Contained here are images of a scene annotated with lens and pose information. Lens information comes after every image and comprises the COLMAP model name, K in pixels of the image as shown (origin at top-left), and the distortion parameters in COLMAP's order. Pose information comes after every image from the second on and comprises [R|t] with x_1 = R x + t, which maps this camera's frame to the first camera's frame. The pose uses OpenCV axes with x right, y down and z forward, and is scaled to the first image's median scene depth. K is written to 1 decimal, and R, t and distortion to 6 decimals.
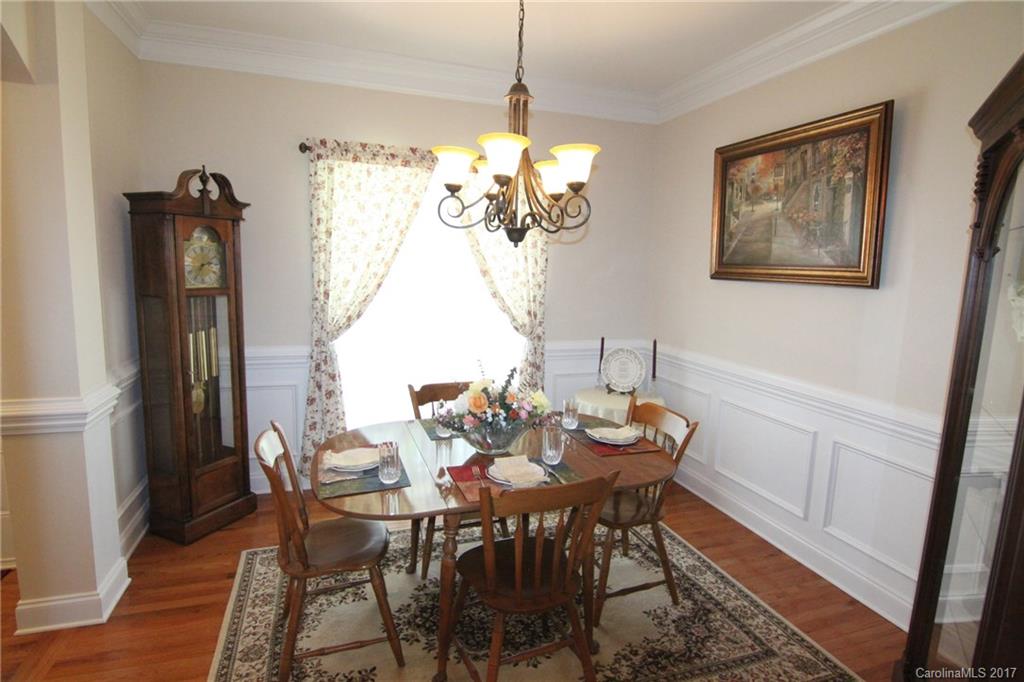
lens RADIAL K [[530.1, 0, 513.1], [0, 530.1, 340.9], [0, 0, 1]] dist [-0.008890, -0.008051]
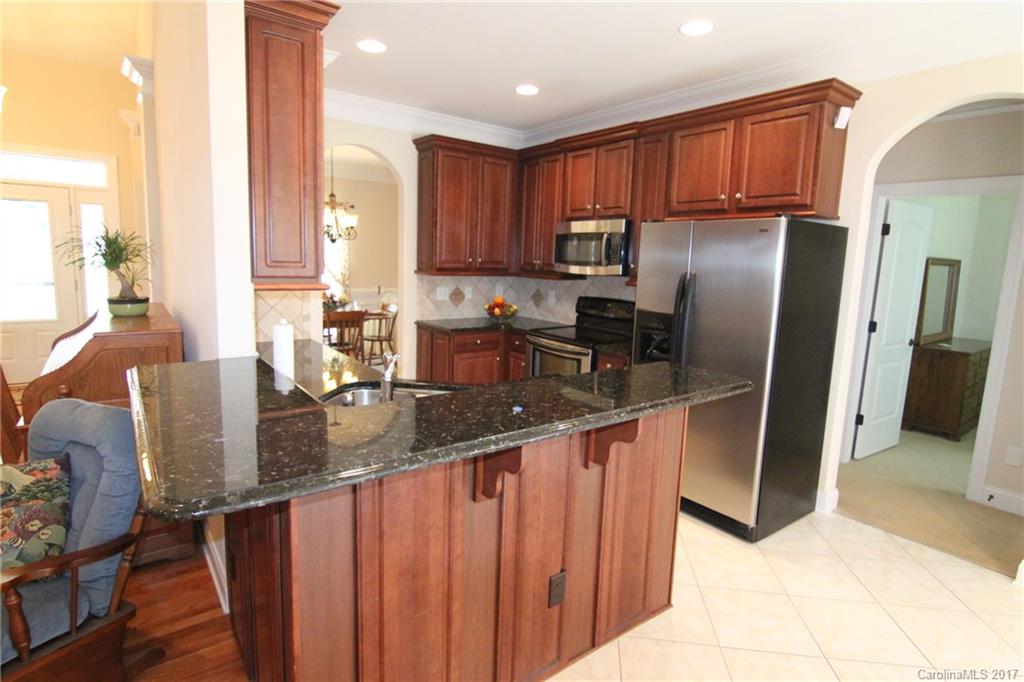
lens RADIAL K [[530.1, 0, 513.1], [0, 530.1, 339.2], [0, 0, 1]] dist [-0.008890, -0.008051]
pose [[0.948960, -0.038935, 0.312985, 0.008034], [0.030389, 0.999021, 0.032139, 0.178326], [-0.313930, -0.020987, 0.949214, -1.361331]]
